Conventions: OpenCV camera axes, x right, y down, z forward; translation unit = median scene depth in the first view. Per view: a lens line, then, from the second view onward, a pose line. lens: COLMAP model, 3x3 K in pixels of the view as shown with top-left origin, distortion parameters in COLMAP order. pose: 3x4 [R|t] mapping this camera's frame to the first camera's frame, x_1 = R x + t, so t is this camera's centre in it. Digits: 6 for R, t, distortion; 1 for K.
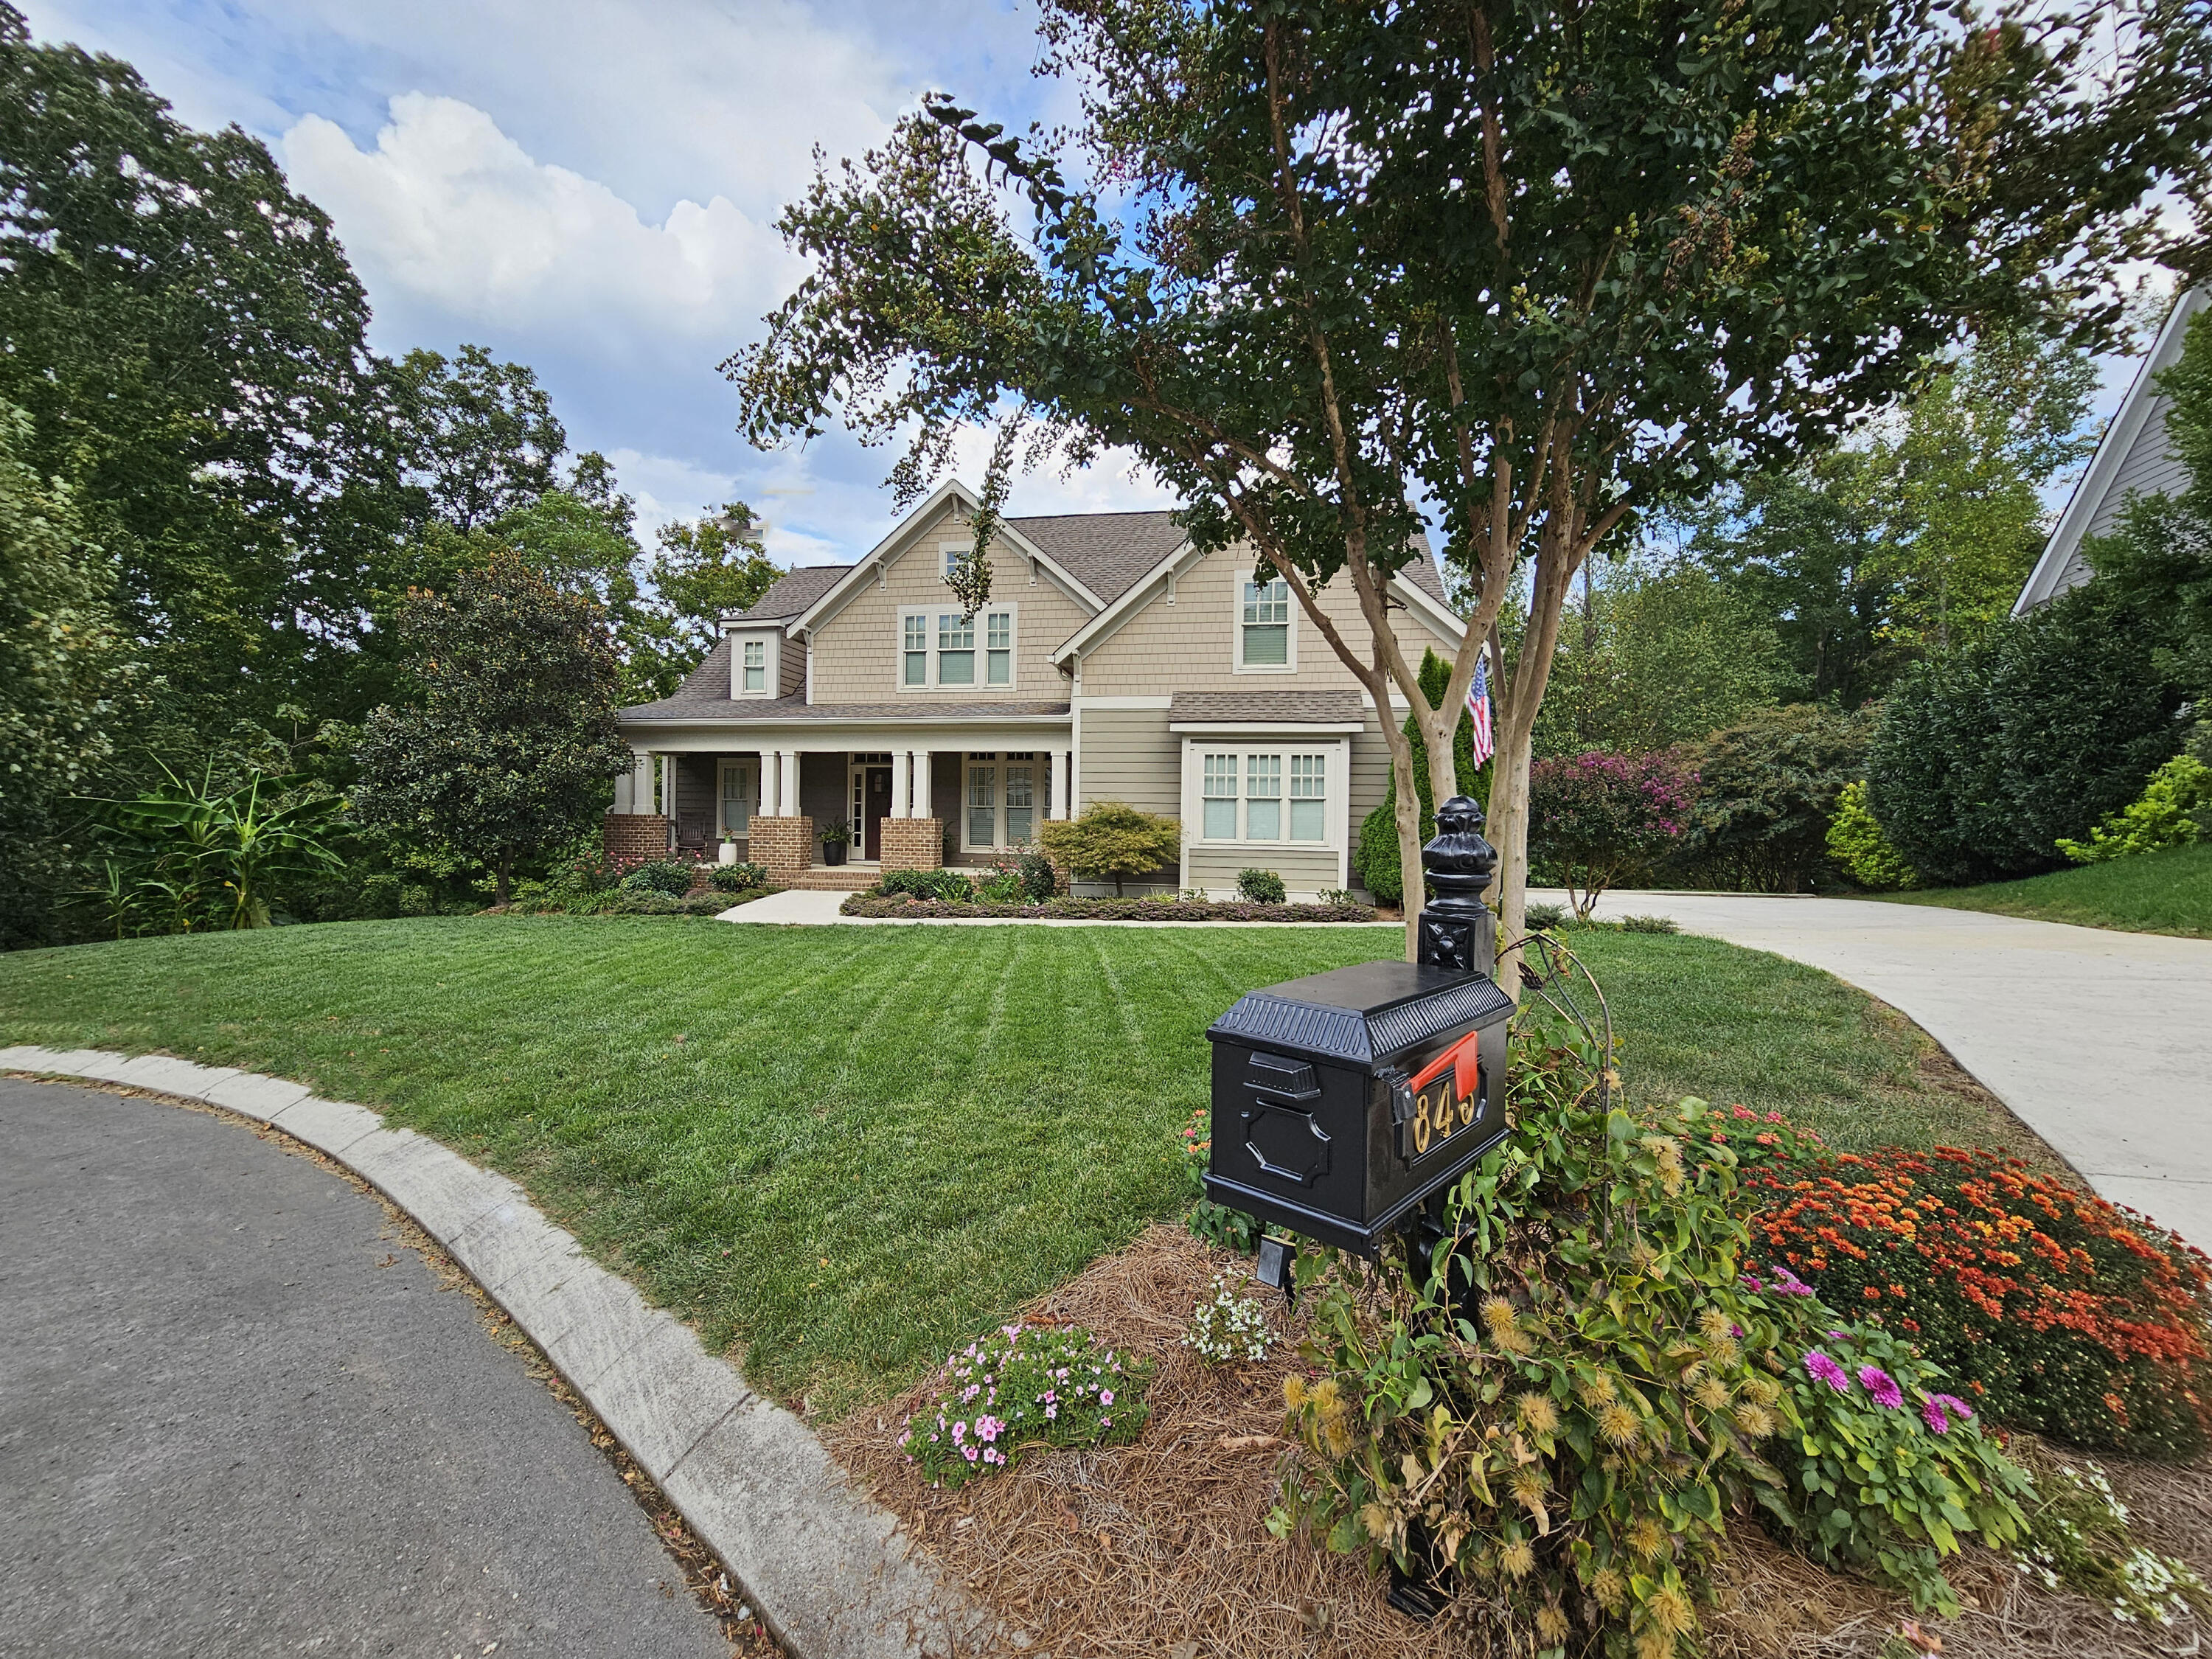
lens RADIAL K [[903.5, 0, 1110.5], [0, 903.5, 822.6], [0, 0, 1]] dist [-0.001962, -0.015549]
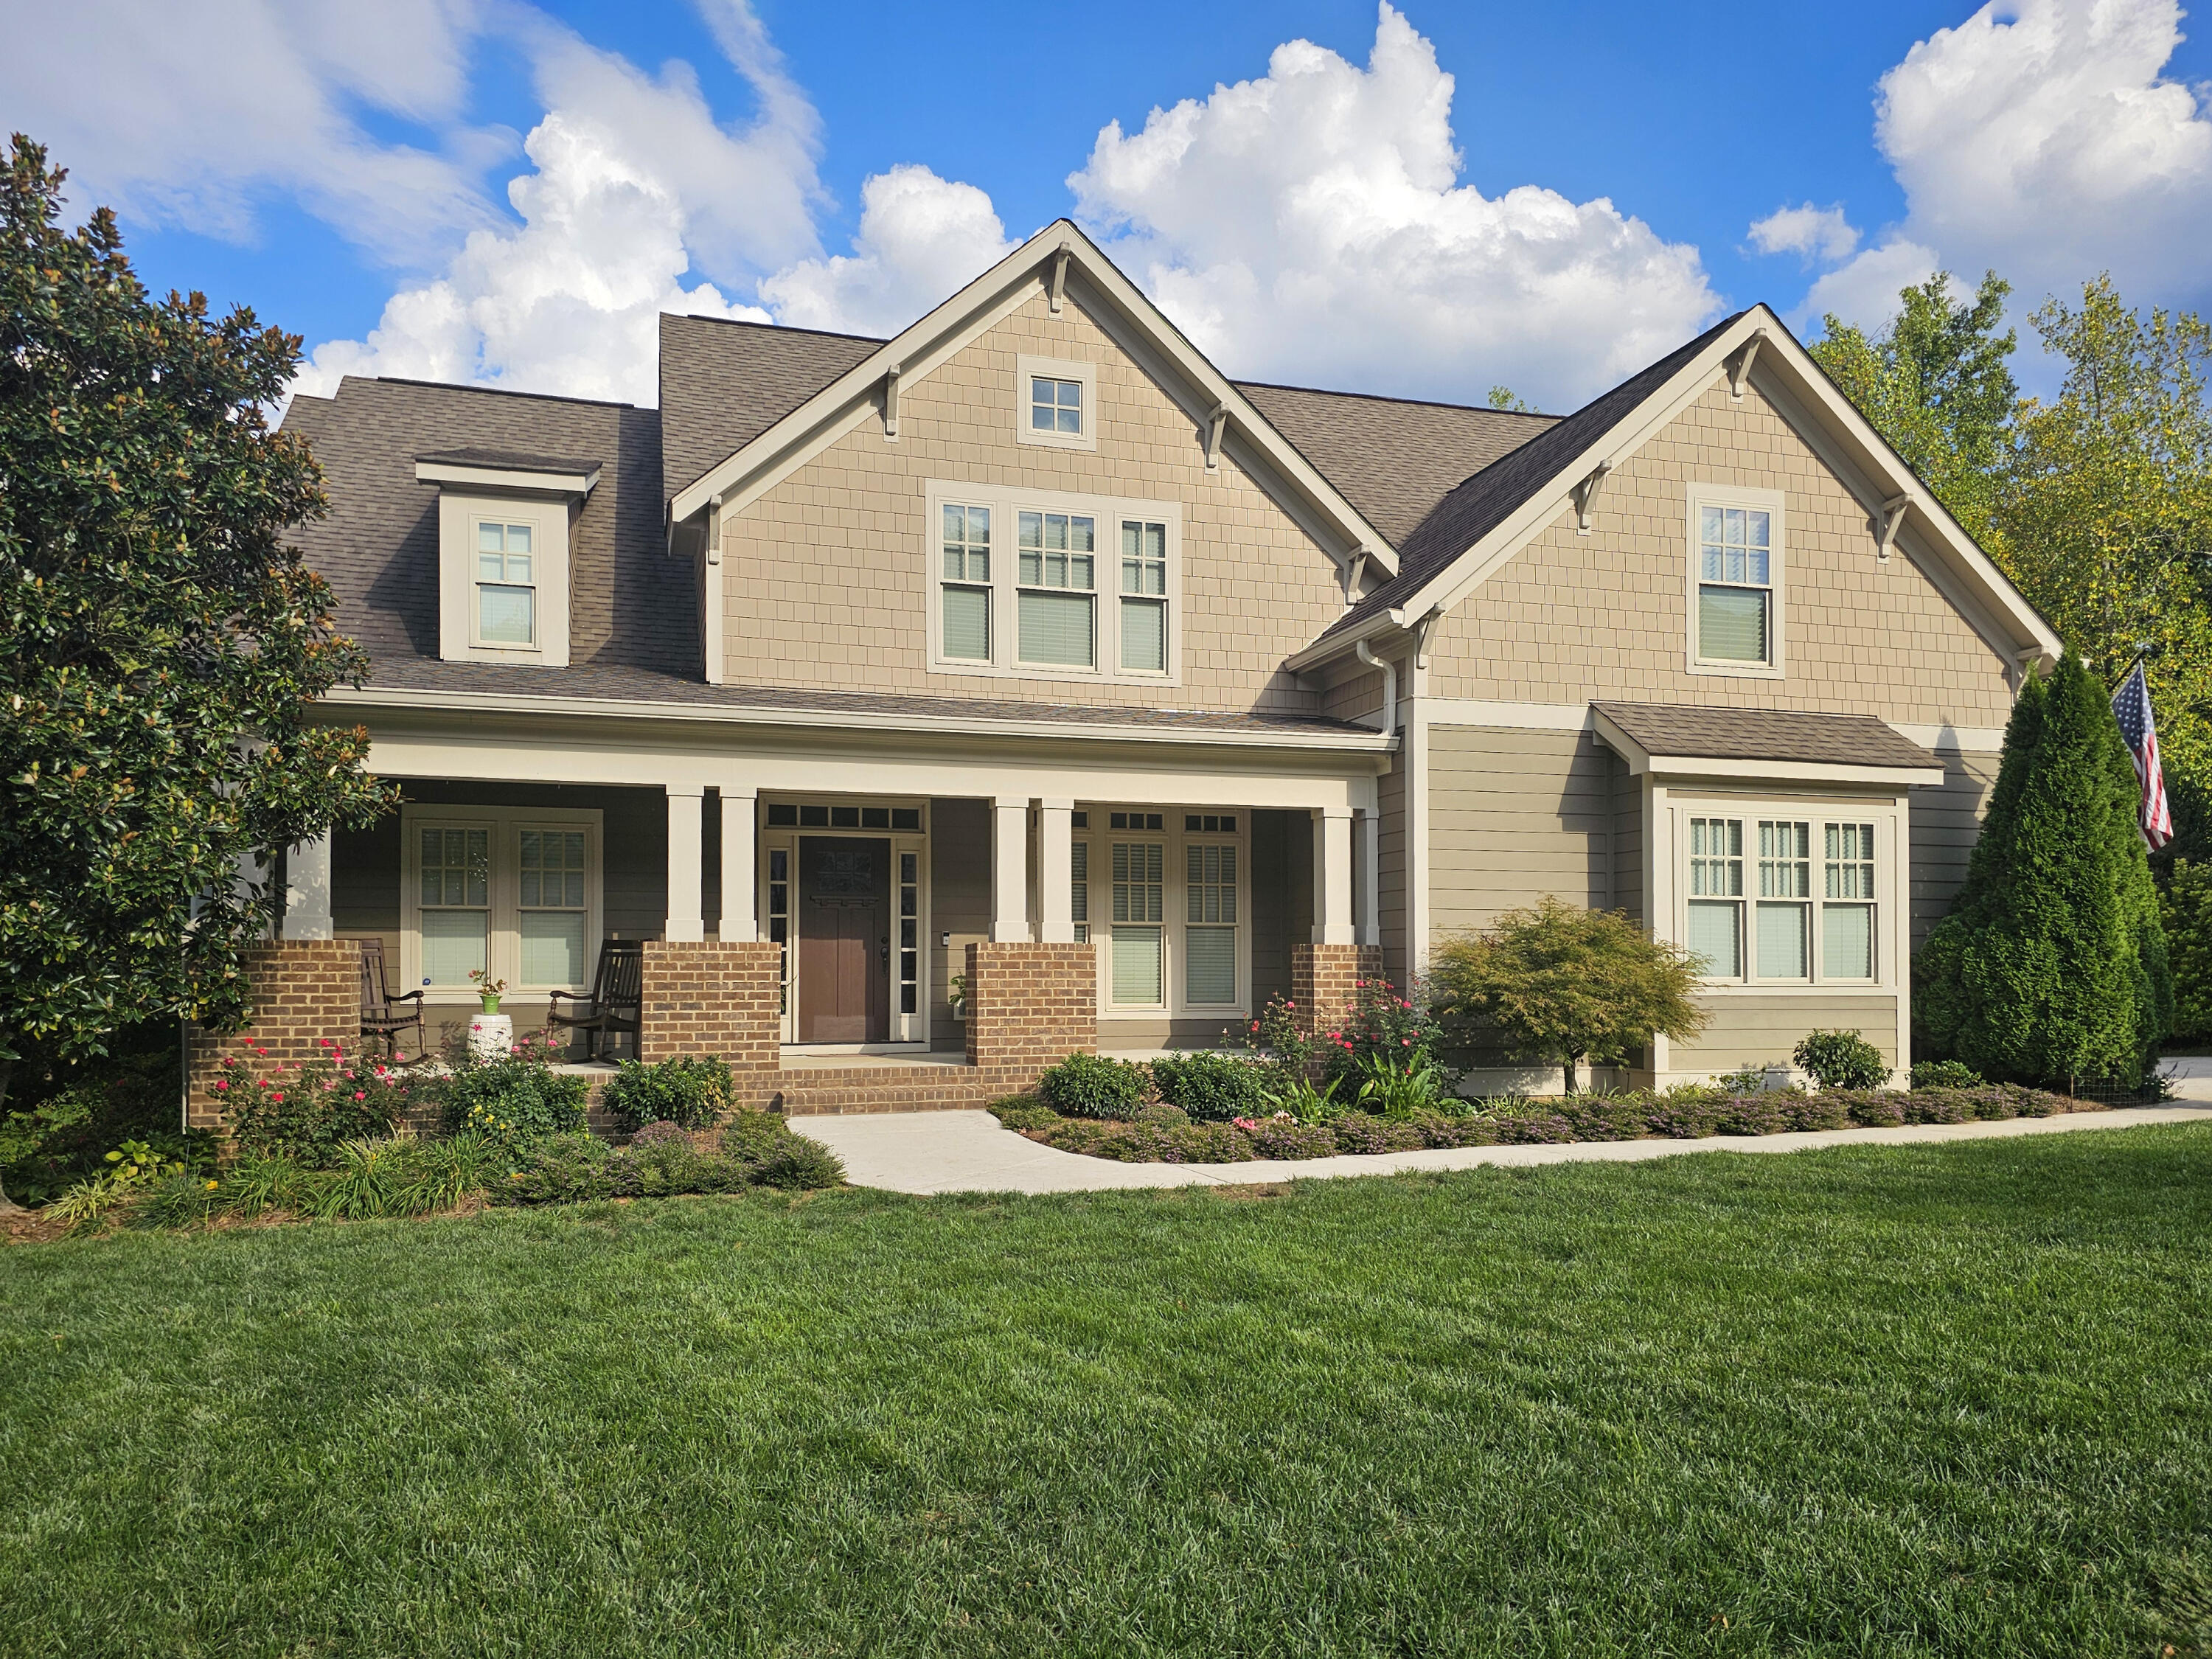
lens RADIAL K [[1462.5, 0, 1092.7], [0, 1462.5, 944.3], [0, 0, 1]] dist [0.093187, -0.100734]
pose [[0.901266, -0.005928, 0.433225, -0.505209], [0.012802, 0.999834, -0.012953, 0.005167], [-0.433076, 0.017220, 0.901193, 0.310809]]
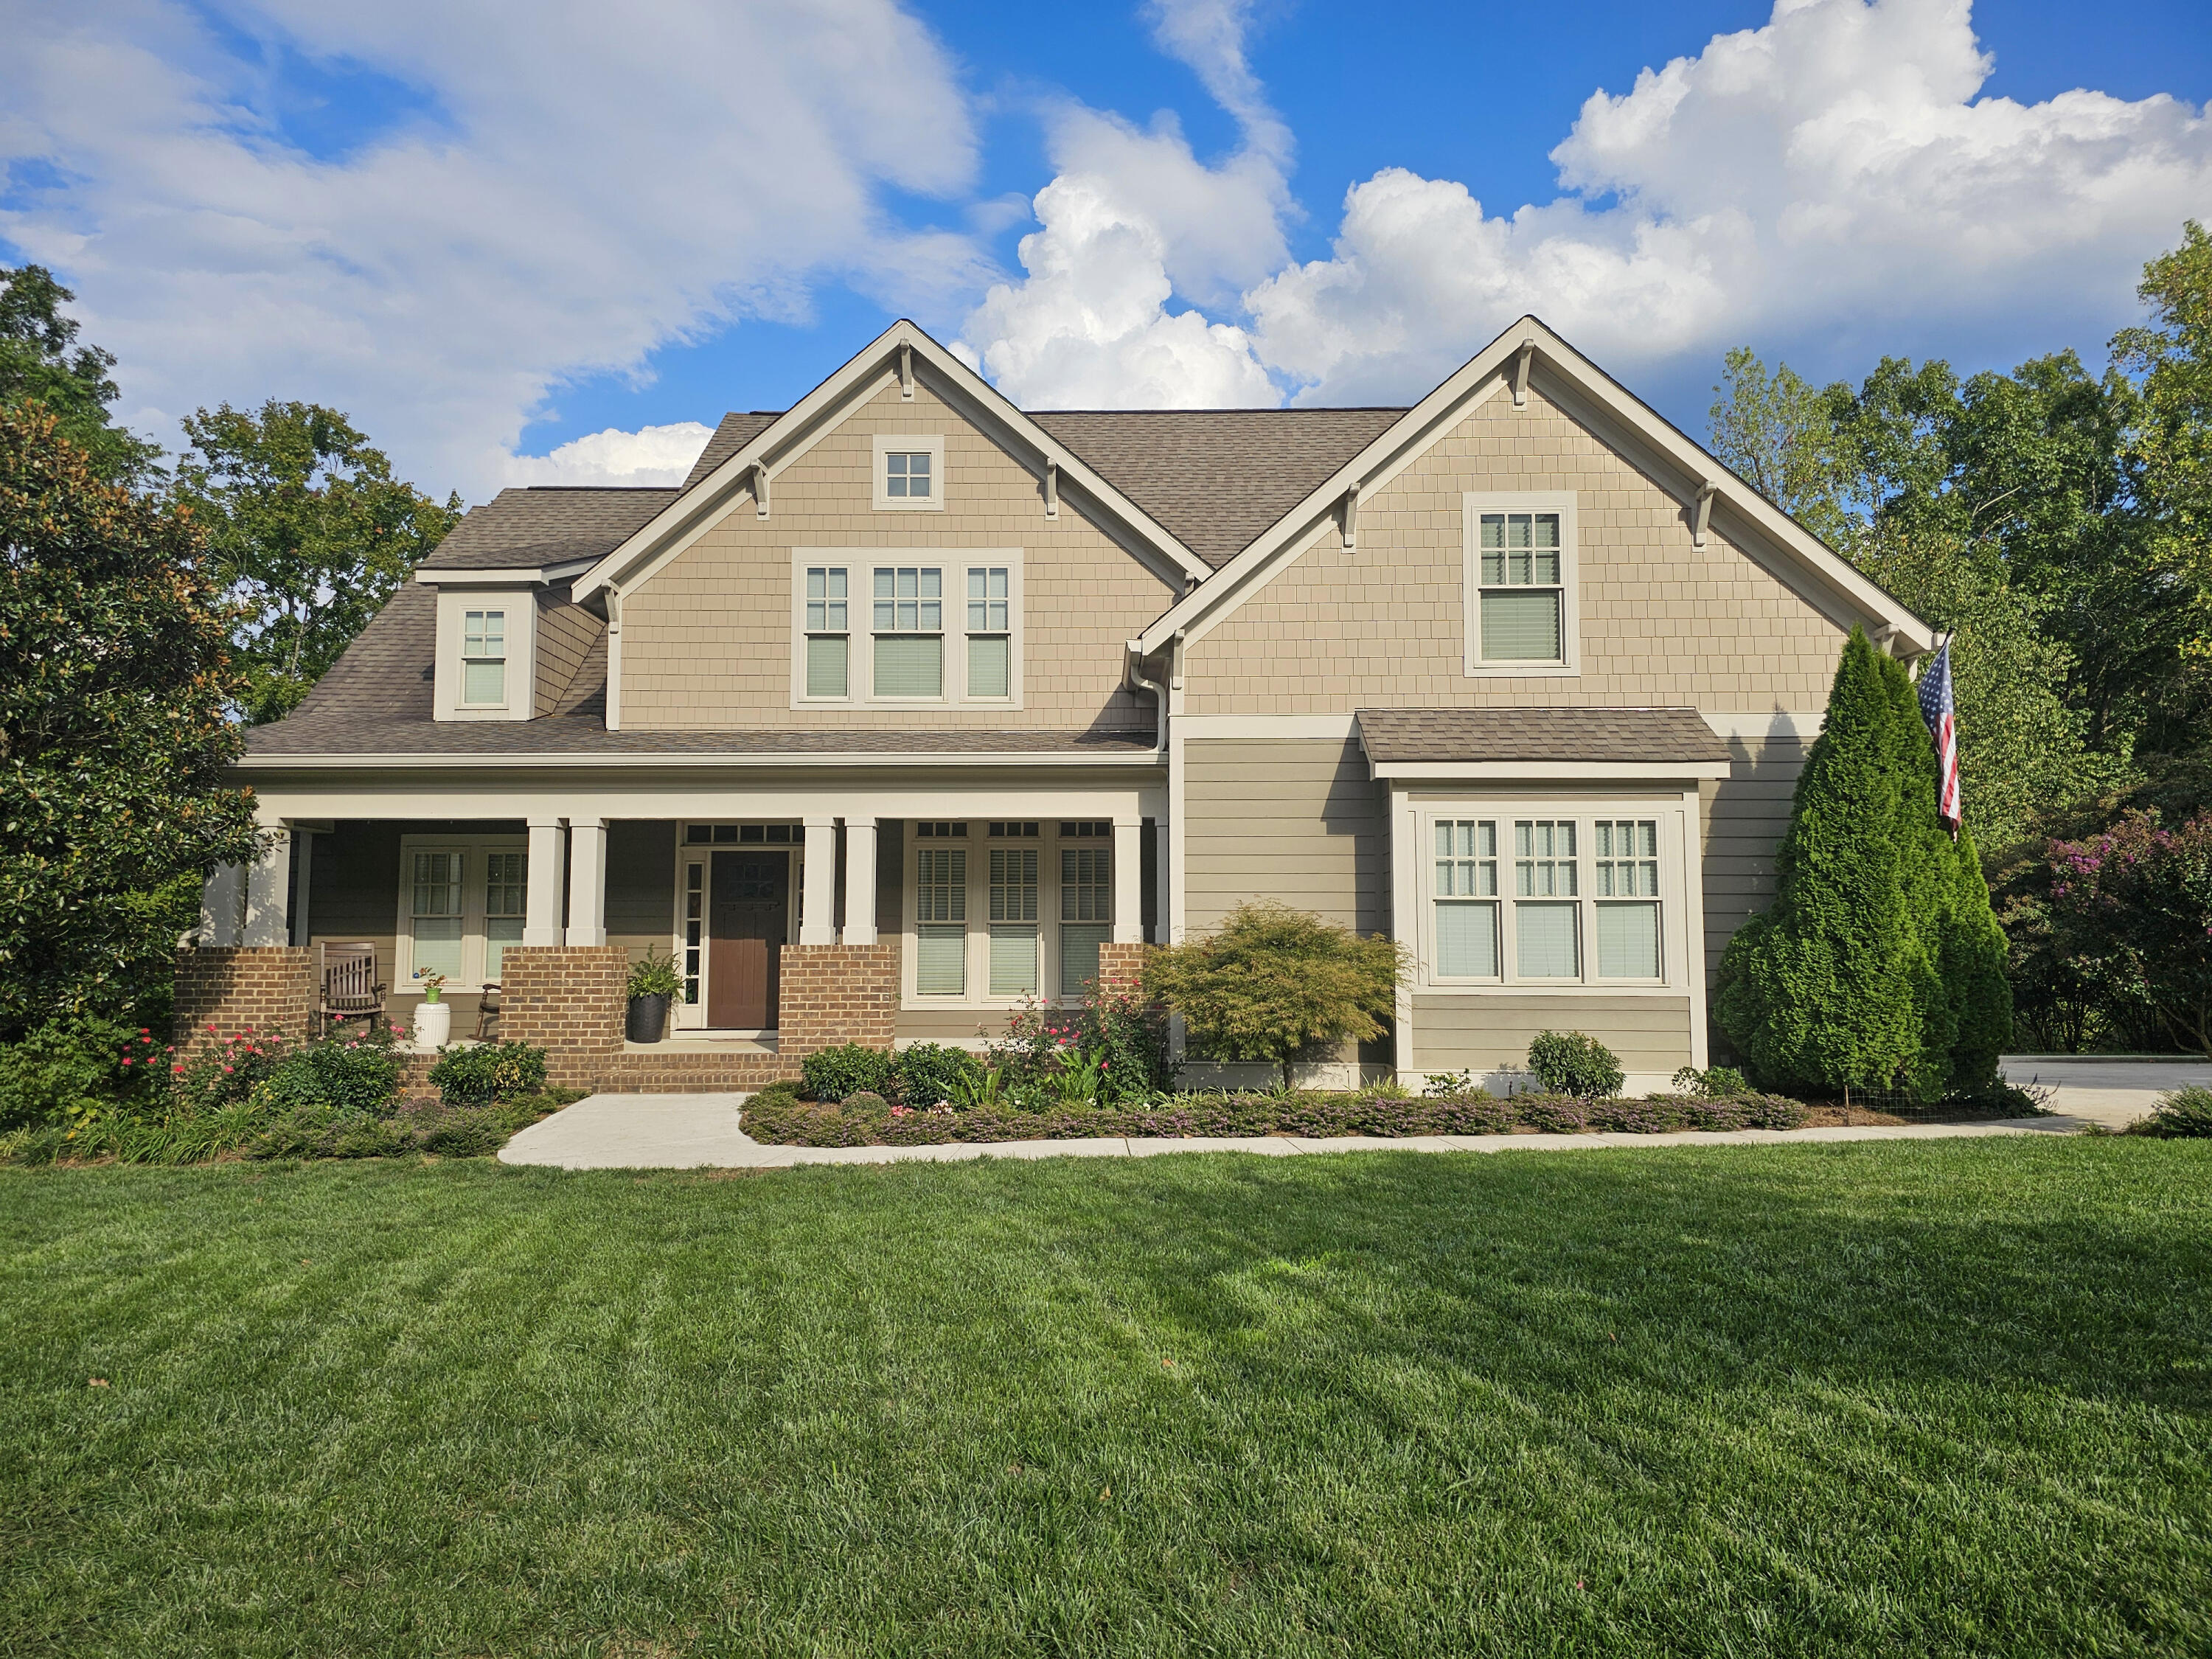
lens RADIAL K [[1468.4, 0, 1104.2], [0, 1468.4, 823.7], [0, 0, 1]] dist [0.082309, -0.094654]
pose [[0.988634, 0.000195, 0.150341, -0.193108], [0.013363, 0.995927, -0.089169, 0.002853], [-0.149746, 0.090164, 0.984605, 0.132939]]
